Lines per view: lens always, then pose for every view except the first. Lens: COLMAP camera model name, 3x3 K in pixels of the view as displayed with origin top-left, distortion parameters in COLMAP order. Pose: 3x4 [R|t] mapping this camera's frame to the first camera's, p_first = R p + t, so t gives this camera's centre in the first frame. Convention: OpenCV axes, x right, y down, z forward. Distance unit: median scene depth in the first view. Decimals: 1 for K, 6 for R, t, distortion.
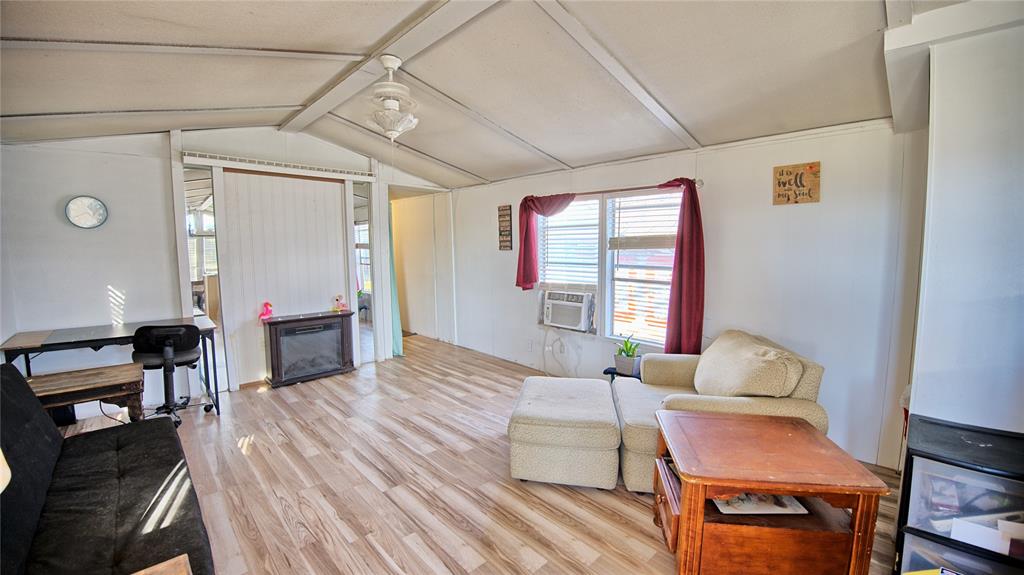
lens RADIAL K [[418.1, 0, 511.7], [0, 418.1, 286.0], [0, 0, 1]] dist [-0.033058, -0.000299]
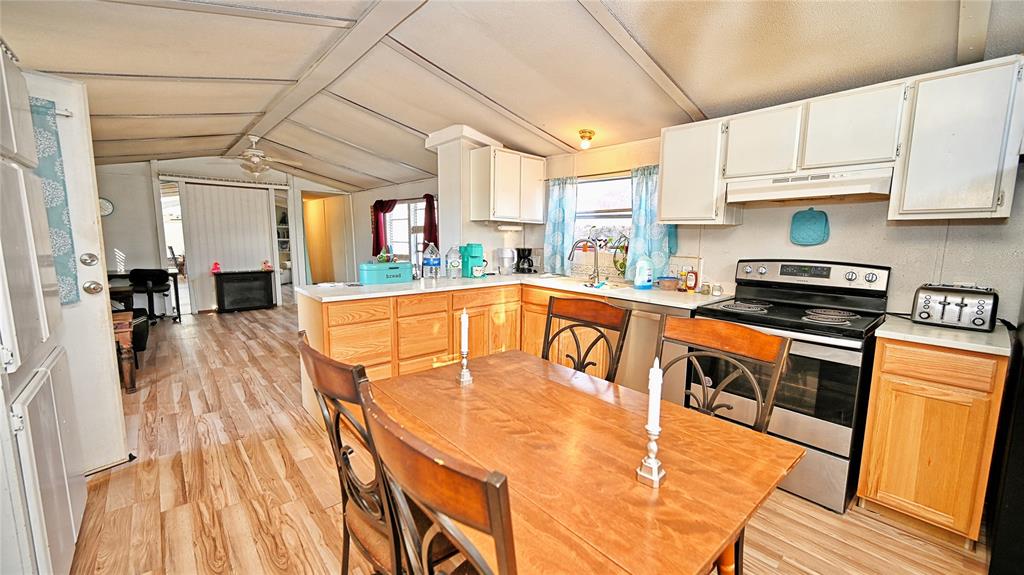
lens RADIAL K [[403.9, 0, 512.0], [0, 403.9, 285.0], [0, 0, 1]] dist [0.001920, 0.000211]
pose [[0.999802, 0.016008, -0.011840, 0.653136], [-0.015673, 0.999488, 0.027910, 0.070576], [0.012281, -0.027718, 0.999540, -0.645203]]
